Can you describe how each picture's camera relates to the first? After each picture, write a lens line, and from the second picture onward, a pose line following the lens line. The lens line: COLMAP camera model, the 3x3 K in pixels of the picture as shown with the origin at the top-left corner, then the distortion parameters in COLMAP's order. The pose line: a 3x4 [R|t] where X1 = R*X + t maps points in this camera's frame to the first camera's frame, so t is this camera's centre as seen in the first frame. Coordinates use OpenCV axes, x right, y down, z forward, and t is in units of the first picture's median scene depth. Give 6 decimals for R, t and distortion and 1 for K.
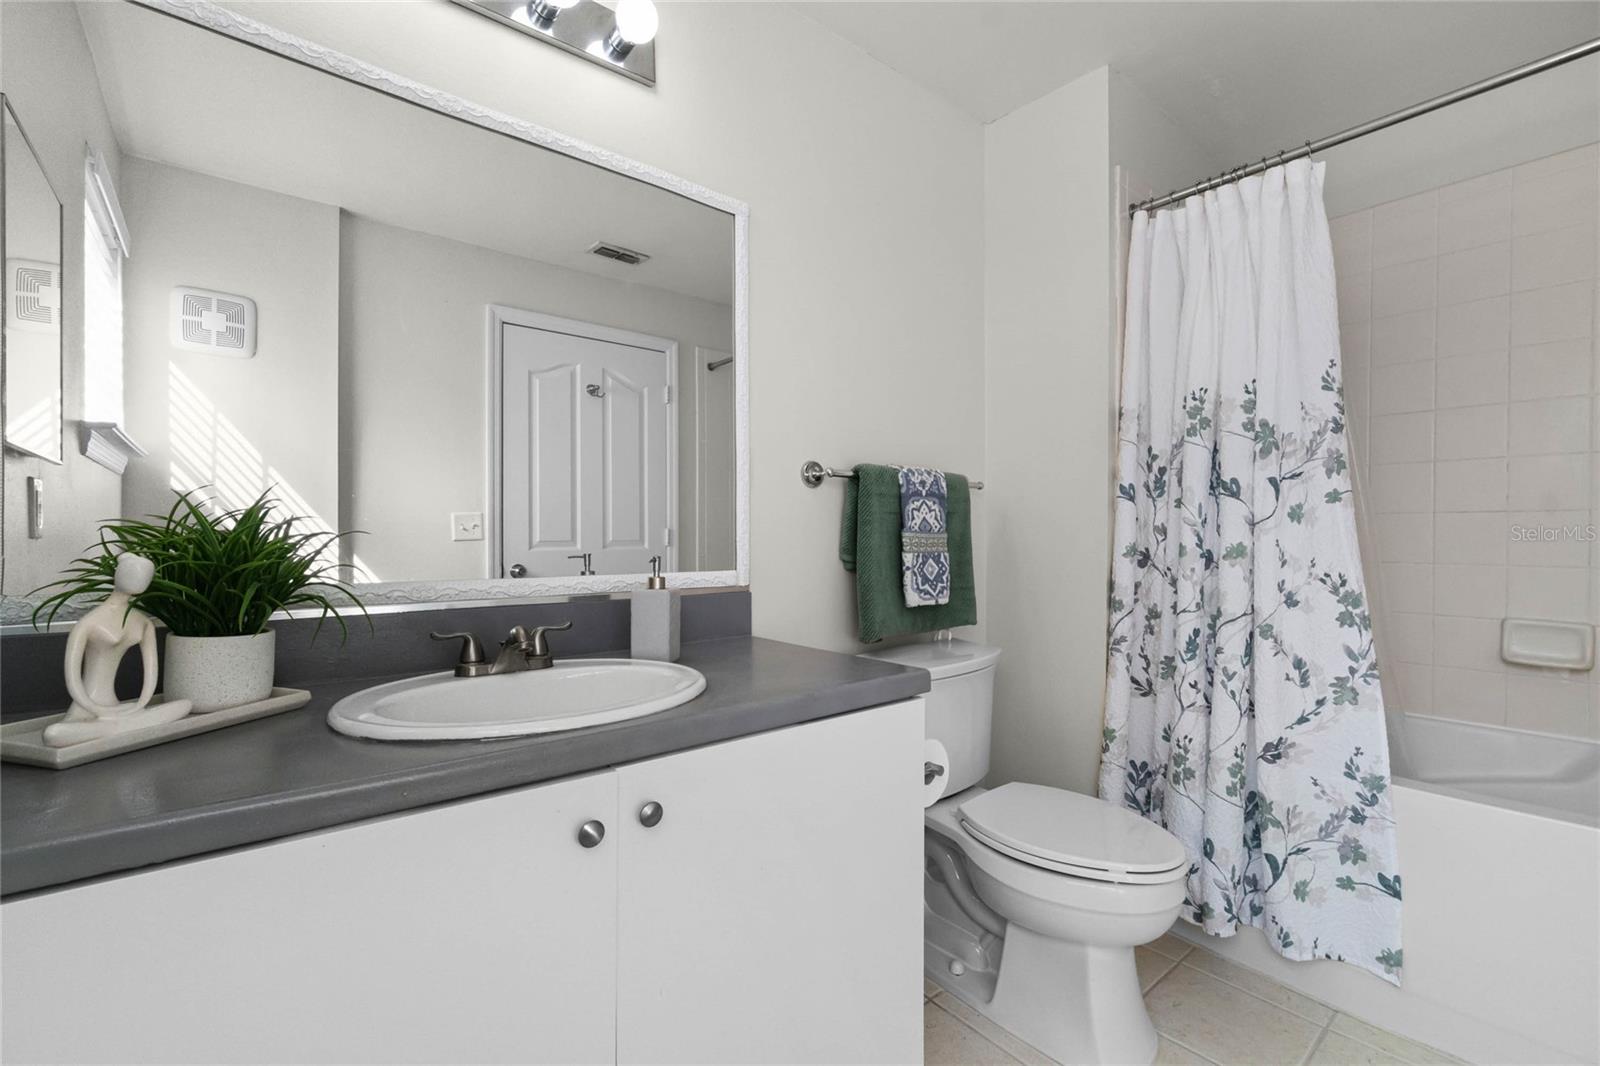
lens RADIAL K [[689.0, 0, 799.4], [0, 689.0, 536.9], [0, 0, 1]] dist [-0.005935, -0.000040]
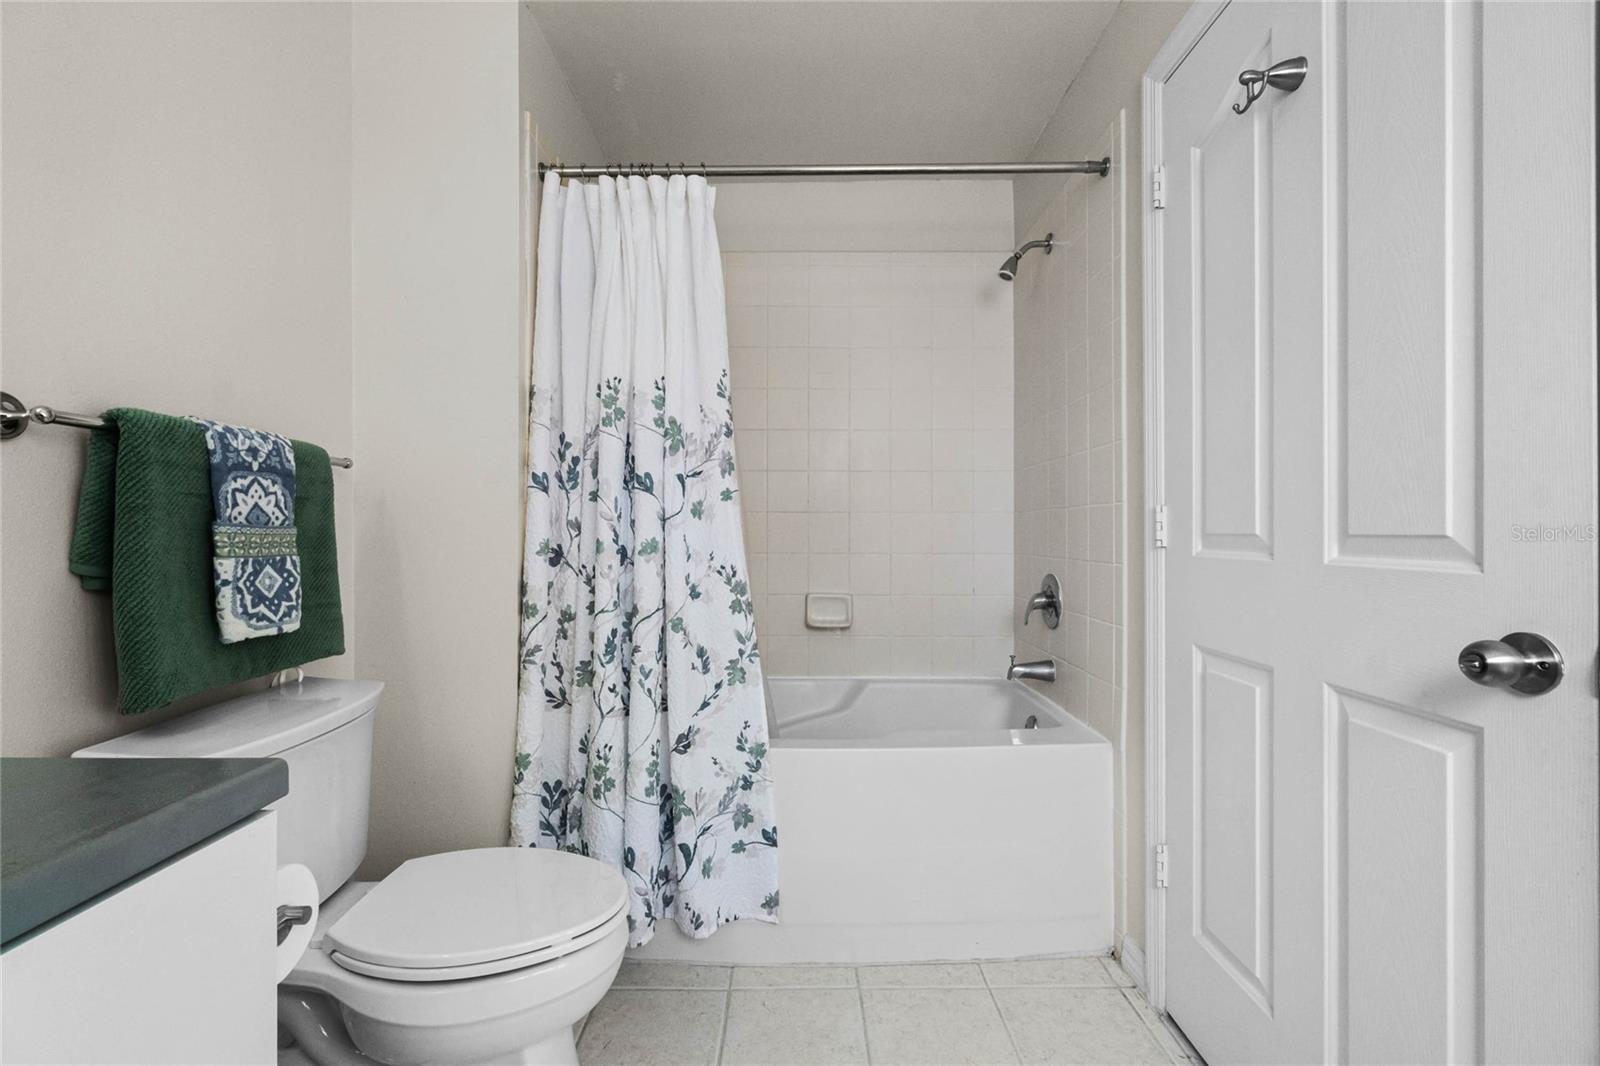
lens RADIAL K [[689.0, 0, 800.1], [0, 689.0, 531.1], [0, 0, 1]] dist [-0.005935, -0.000040]
pose [[0.645881, -0.000977, 0.763437, 0.016963], [0.001716, 0.999999, -0.000173, -0.001002], [-0.763436, 0.001422, 0.645882, 0.188767]]
